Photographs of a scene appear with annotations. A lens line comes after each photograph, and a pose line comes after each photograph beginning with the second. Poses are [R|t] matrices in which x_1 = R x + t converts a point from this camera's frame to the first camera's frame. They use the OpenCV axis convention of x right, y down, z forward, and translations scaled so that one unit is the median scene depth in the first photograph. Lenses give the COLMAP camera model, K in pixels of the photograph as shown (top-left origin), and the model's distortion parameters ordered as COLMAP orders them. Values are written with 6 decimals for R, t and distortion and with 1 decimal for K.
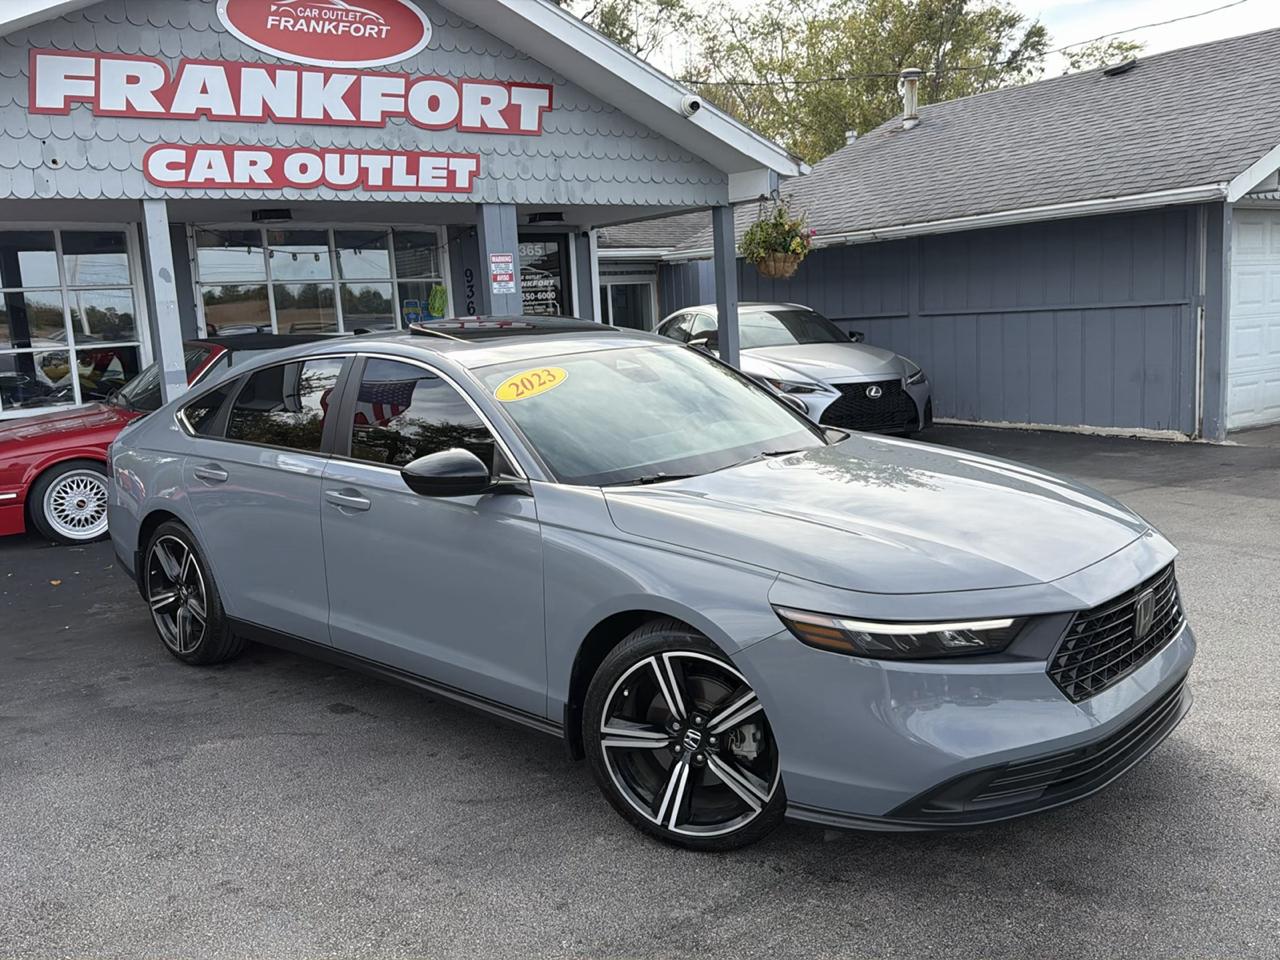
lens RADIAL K [[1133.6, 0, 637.8], [0, 1133.6, 489.1], [0, 0, 1]] dist [0.167809, -0.355354]
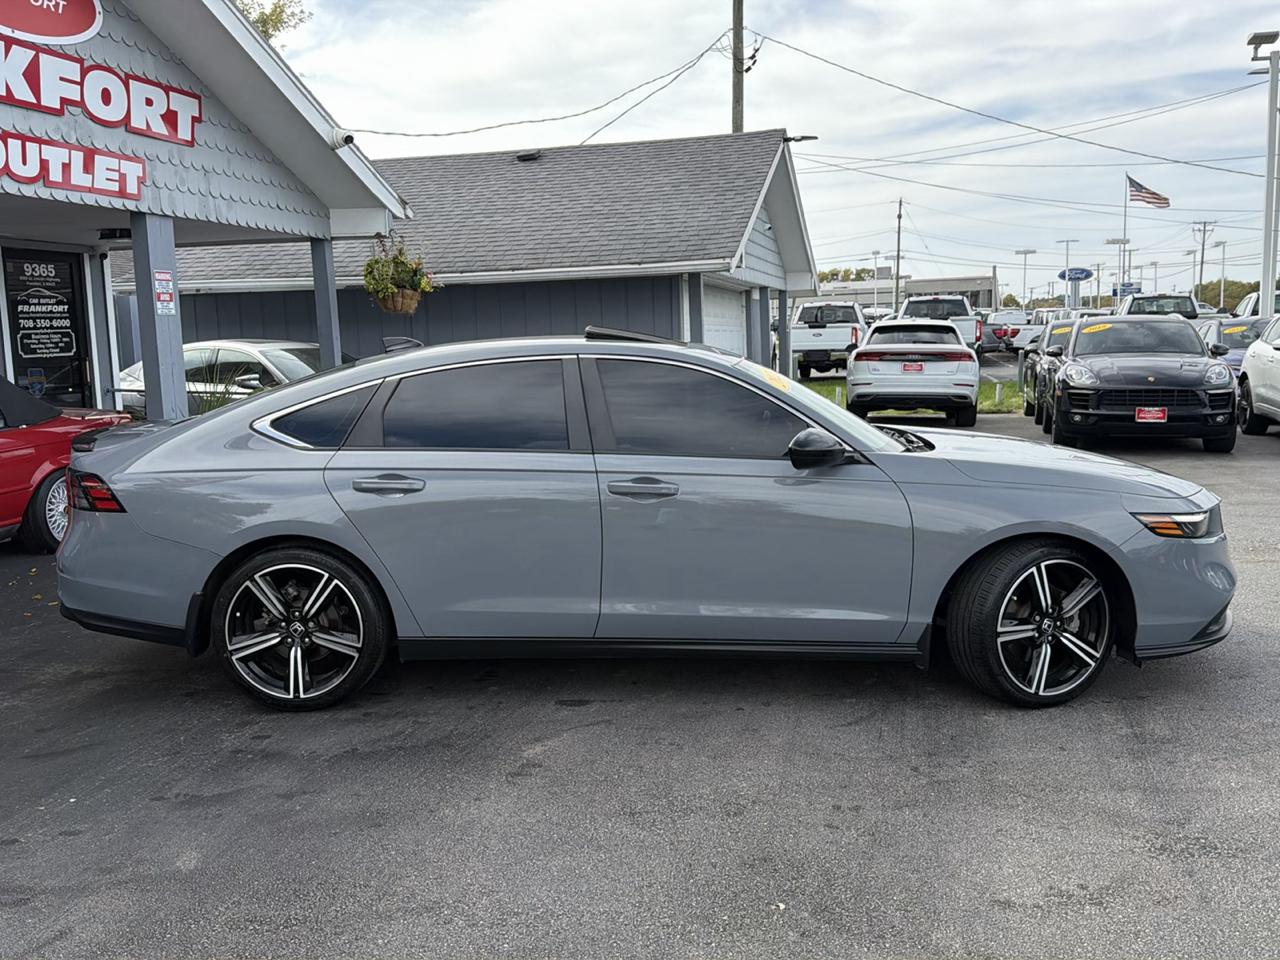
lens RADIAL K [[1133.6, 0, 637.8], [0, 1133.6, 489.1], [0, 0, 1]] dist [0.167809, -0.355354]
pose [[0.755255, -0.056366, 0.653003, -0.470453], [0.090436, 0.995728, -0.018648, 0.014338], [-0.649162, 0.073139, 0.757125, 0.099942]]
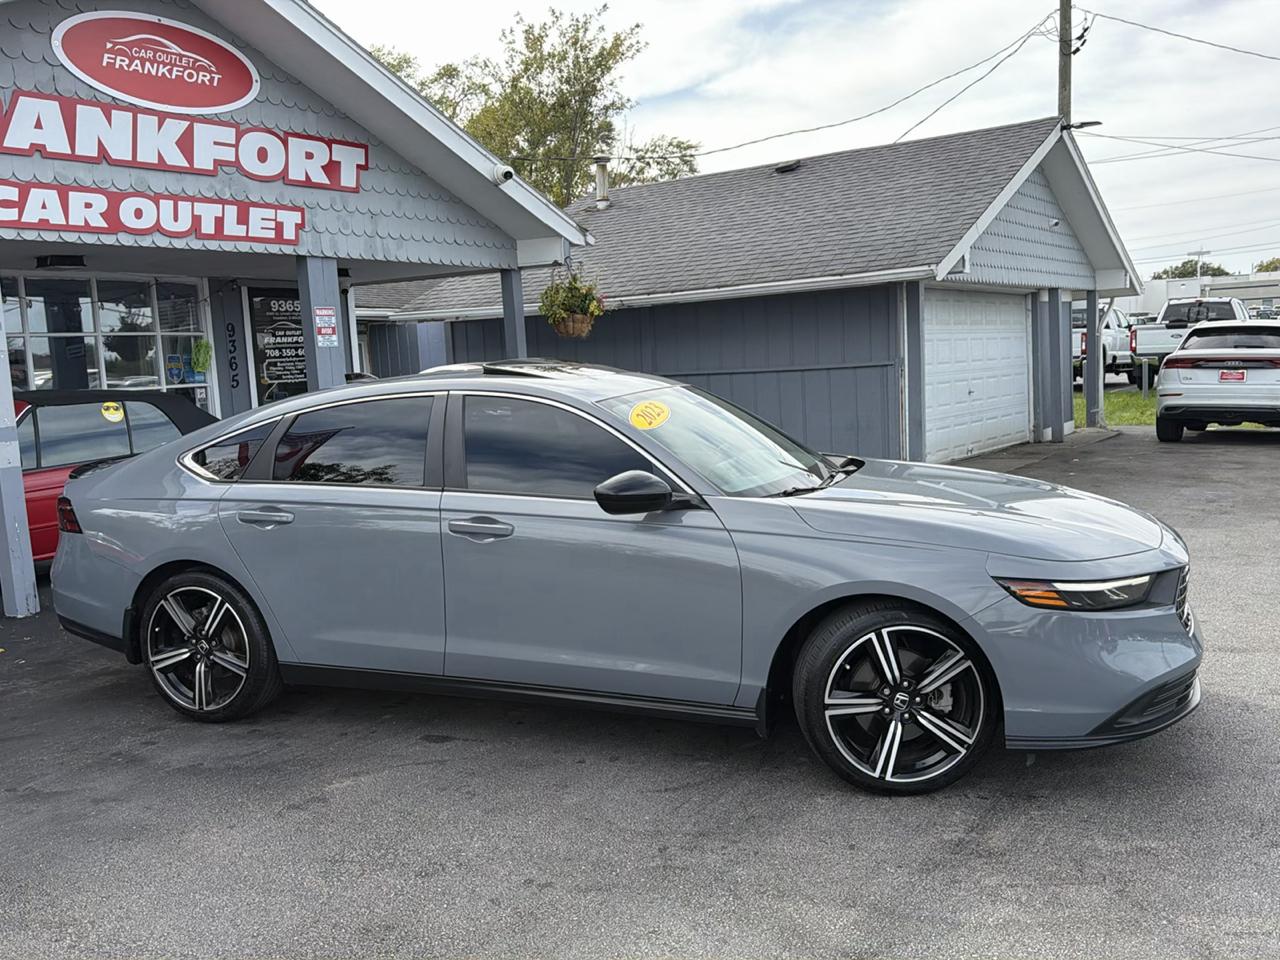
lens RADIAL K [[1133.6, 0, 637.8], [0, 1133.6, 489.1], [0, 0, 1]] dist [0.167809, -0.355354]
pose [[0.934179, -0.033485, 0.355229, -0.242095], [0.054635, 0.997270, -0.049673, 0.016561], [-0.352596, 0.065812, 0.933459, -0.013929]]
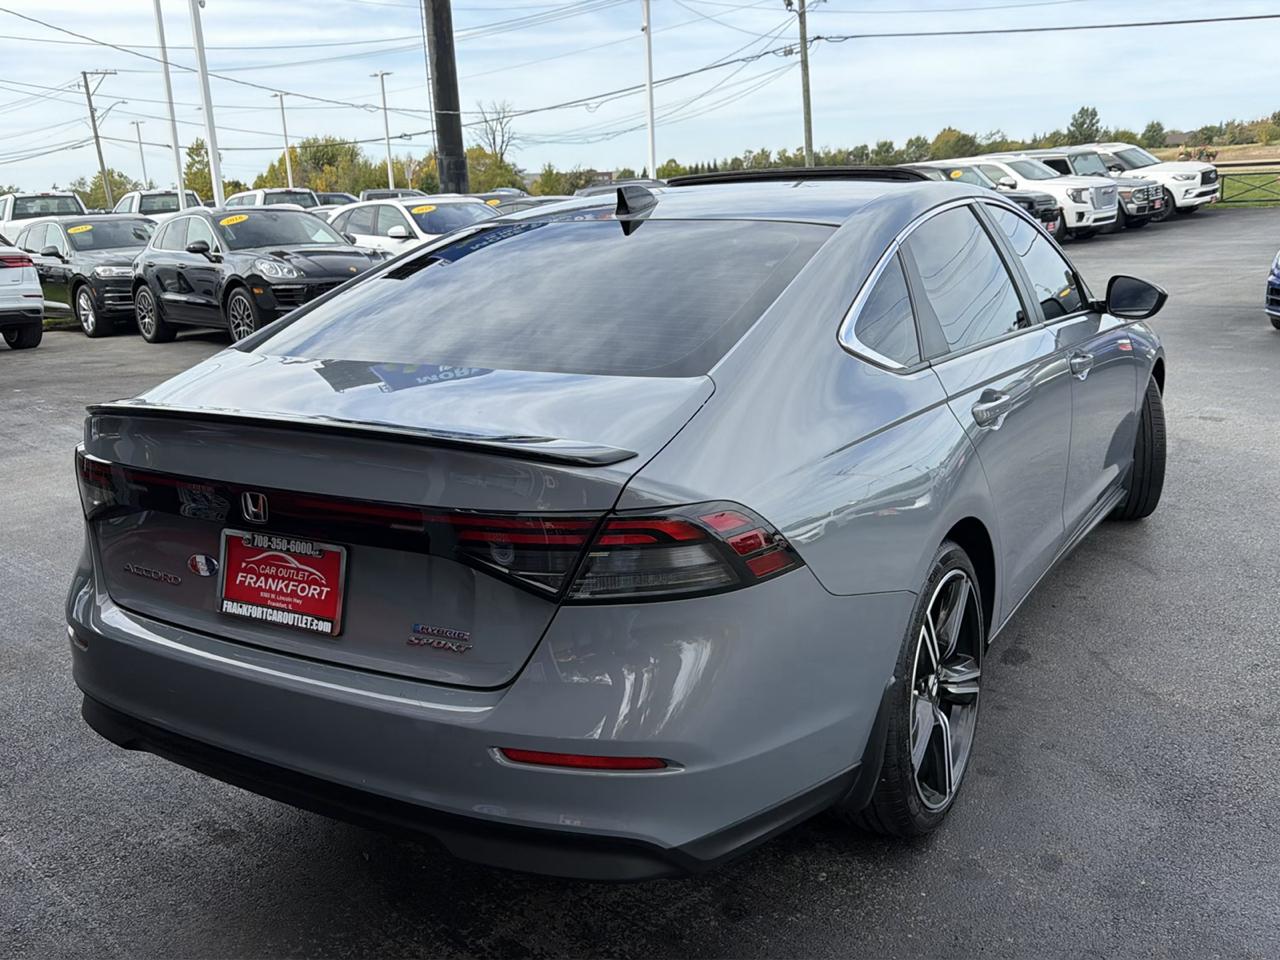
lens RADIAL K [[1133.6, 0, 637.8], [0, 1133.6, 489.1], [0, 0, 1]] dist [0.167809, -0.355354]
pose [[-0.186436, -0.185432, 0.964809, -0.517513], [0.209277, 0.951993, 0.223409, -0.081005], [-0.959919, 0.243564, -0.138679, 0.723624]]
